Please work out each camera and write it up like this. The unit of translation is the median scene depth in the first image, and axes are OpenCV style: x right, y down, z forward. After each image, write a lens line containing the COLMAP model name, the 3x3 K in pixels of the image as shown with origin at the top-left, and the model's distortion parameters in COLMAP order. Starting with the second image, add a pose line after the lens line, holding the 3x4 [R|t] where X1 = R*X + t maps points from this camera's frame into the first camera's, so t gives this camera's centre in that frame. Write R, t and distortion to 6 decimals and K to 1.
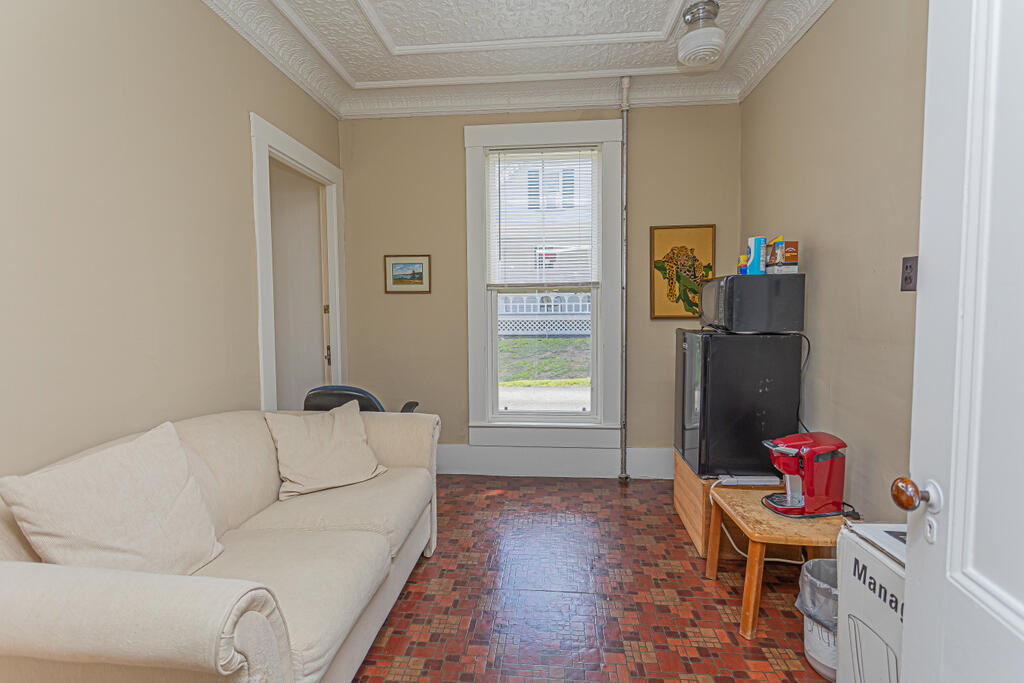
lens RADIAL K [[484.0, 0, 510.4], [0, 484.0, 338.3], [0, 0, 1]] dist [-0.012115, -0.000478]
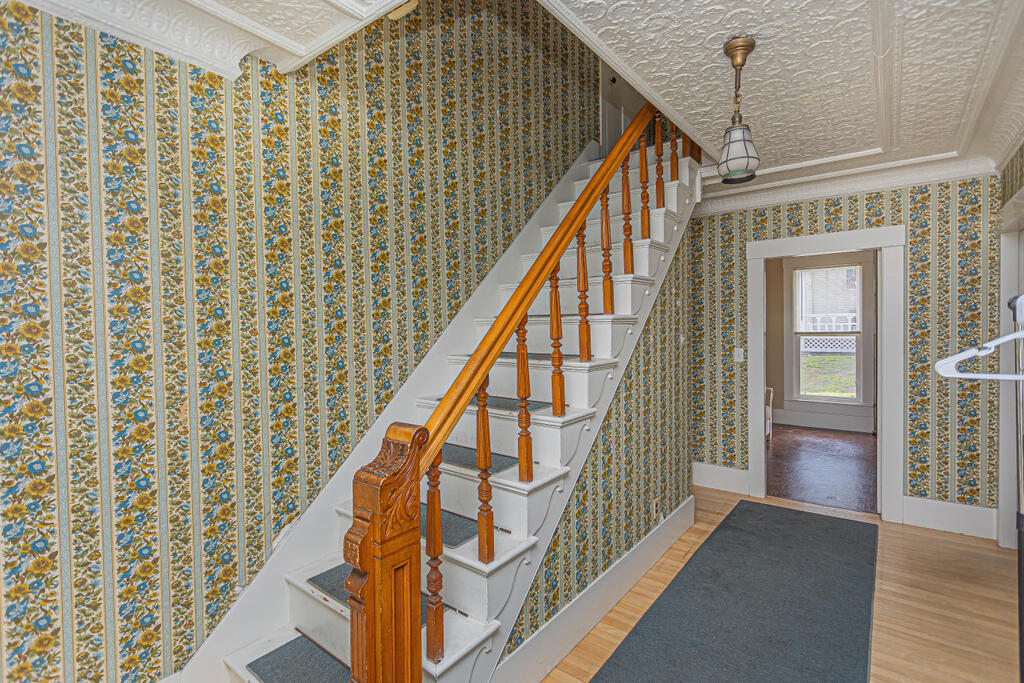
lens RADIAL K [[484.0, 0, 513.1], [0, 484.0, 338.0], [0, 0, 1]] dist [-0.012115, -0.000478]
pose [[0.839339, 0.013400, -0.543443, 0.052241], [-0.025794, 0.999552, -0.015191, -0.016750], [0.542996, 0.026768, 0.839308, -1.153967]]
